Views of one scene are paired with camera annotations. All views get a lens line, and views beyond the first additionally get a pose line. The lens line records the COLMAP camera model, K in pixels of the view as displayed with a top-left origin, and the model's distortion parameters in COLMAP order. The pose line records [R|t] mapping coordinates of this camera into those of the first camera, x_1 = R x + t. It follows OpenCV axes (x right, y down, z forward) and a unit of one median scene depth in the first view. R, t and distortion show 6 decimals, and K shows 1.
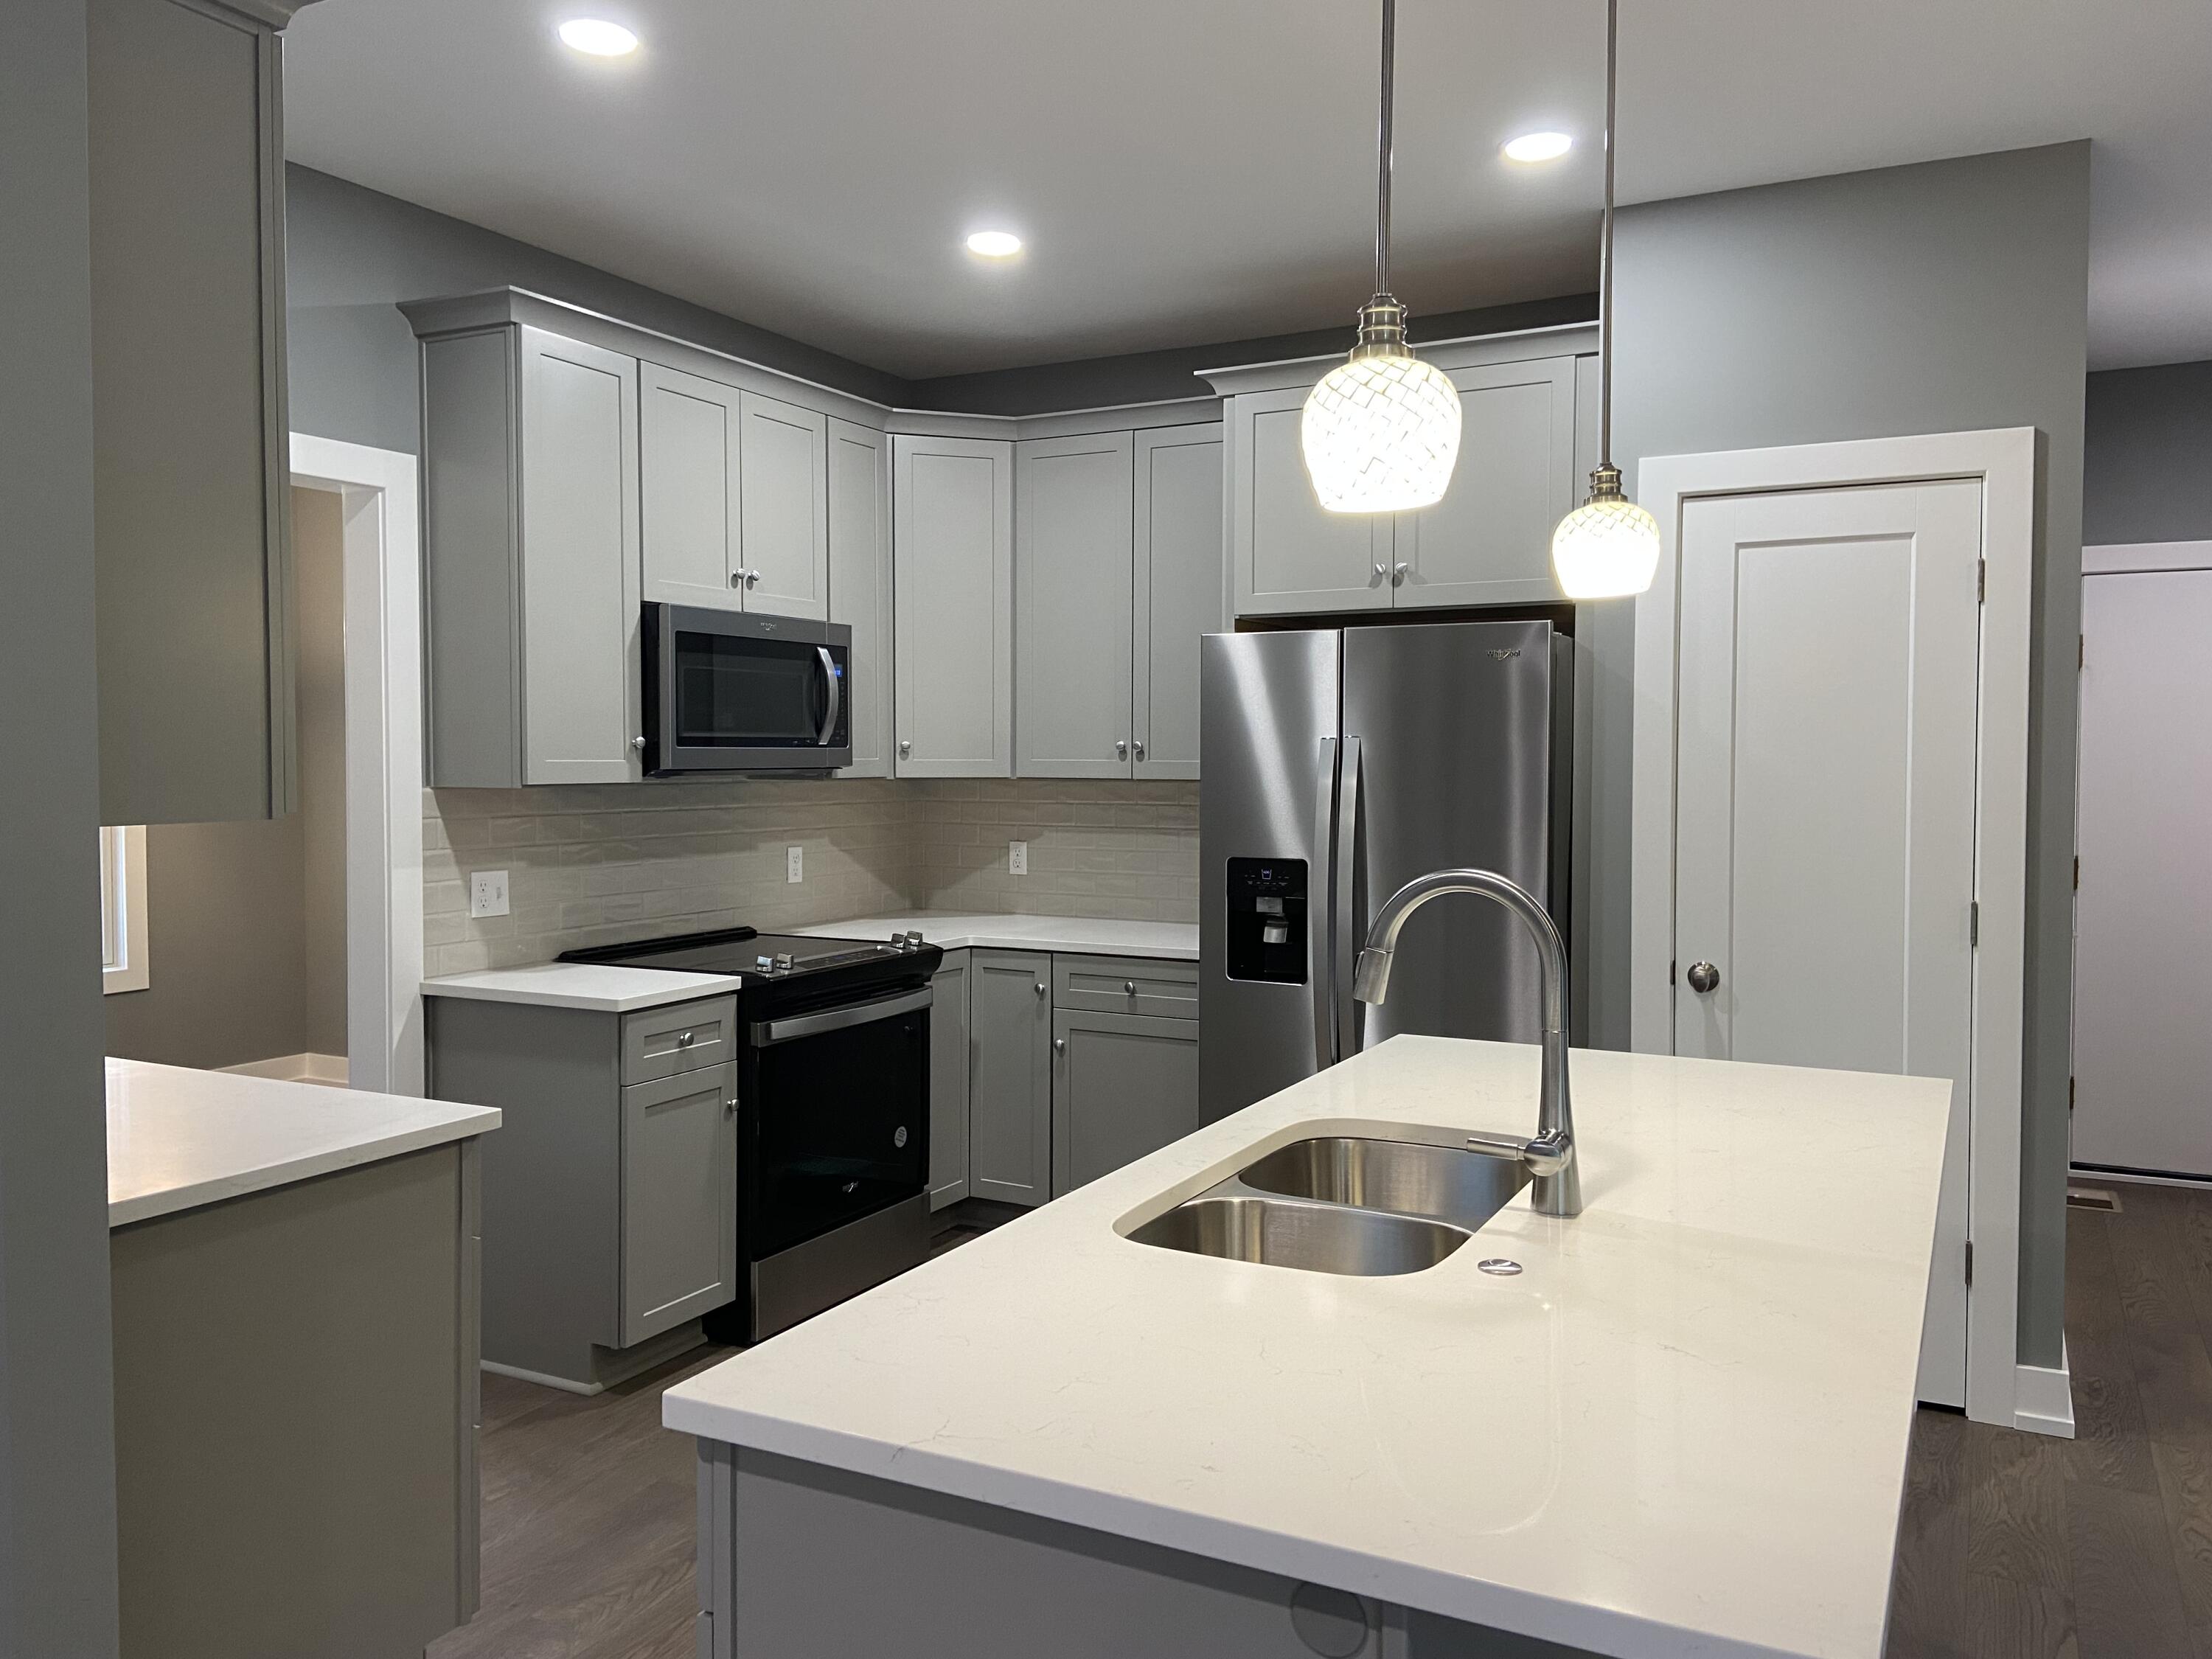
lens RADIAL K [[1667.2, 0, 1101.7], [0, 1667.2, 832.4], [0, 0, 1]] dist [0.069158, -0.063595]
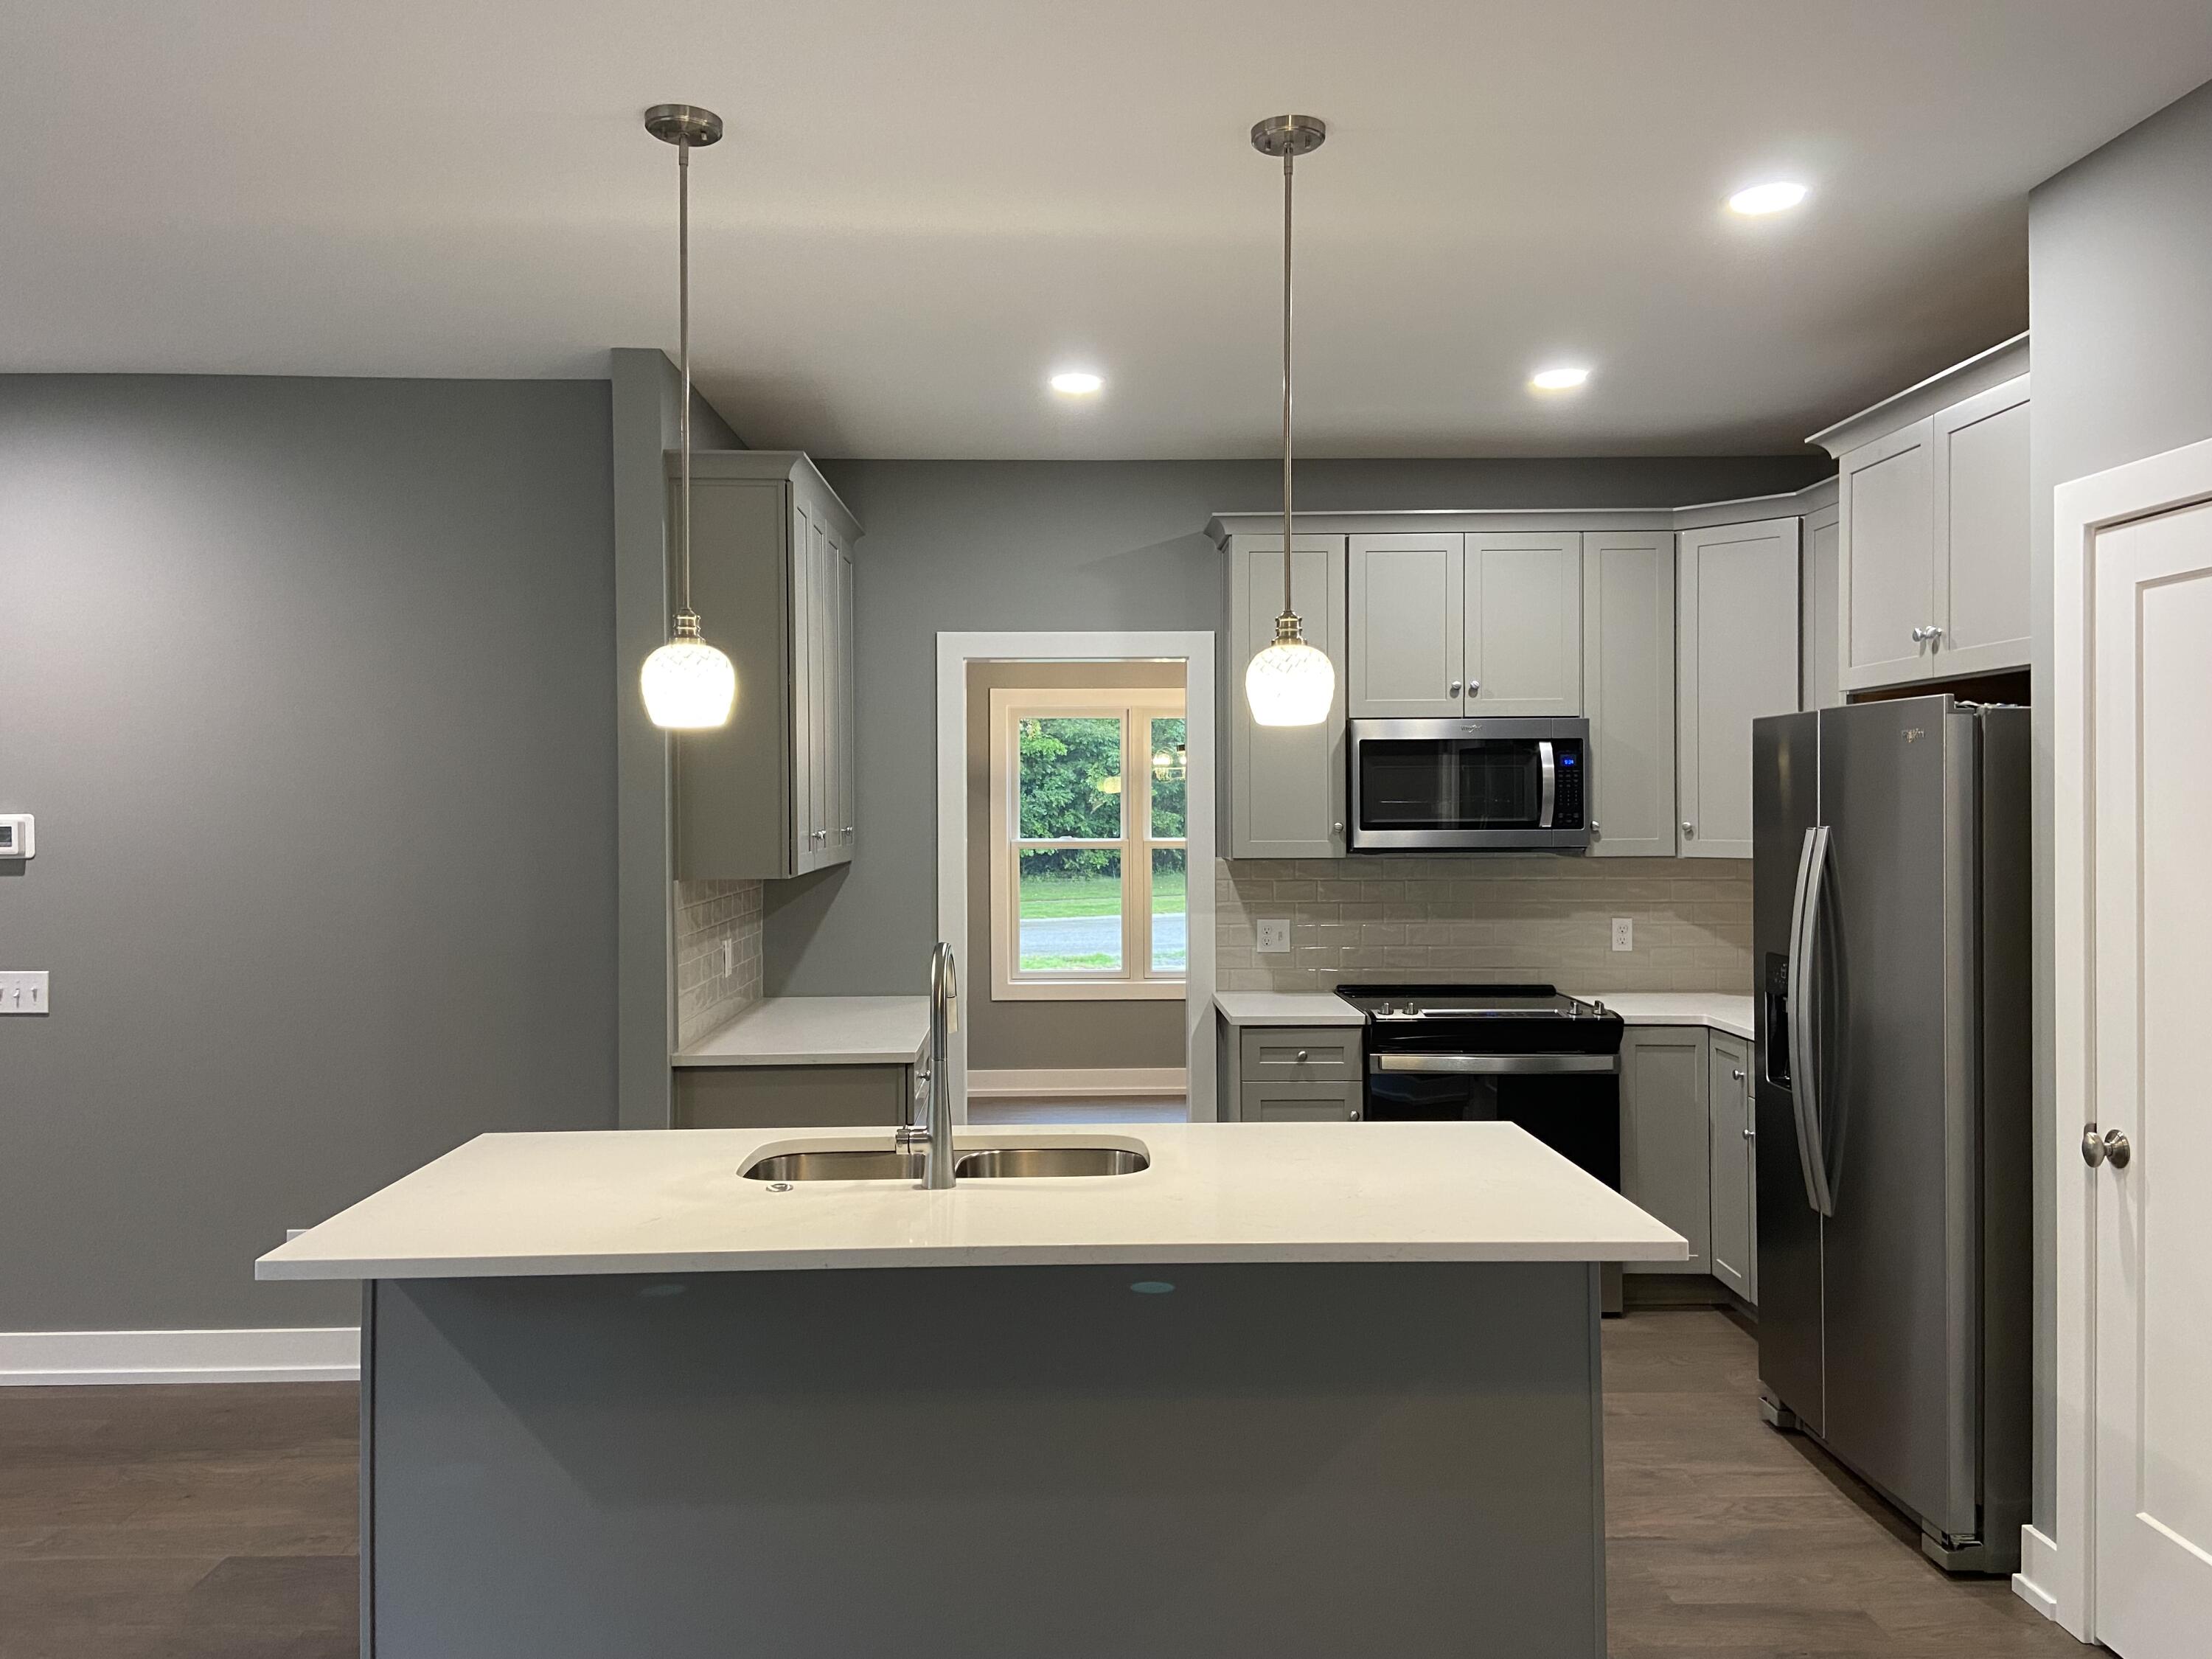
lens RADIAL K [[1667.2, 0, 1098.7], [0, 1667.2, 832.9], [0, 0, 1]] dist [0.069158, -0.063595]
pose [[0.499817, 0.012506, -0.866041, 0.733135], [-0.040149, 0.999155, -0.008743, -0.029252], [0.865200, 0.039141, 0.499897, 0.191347]]
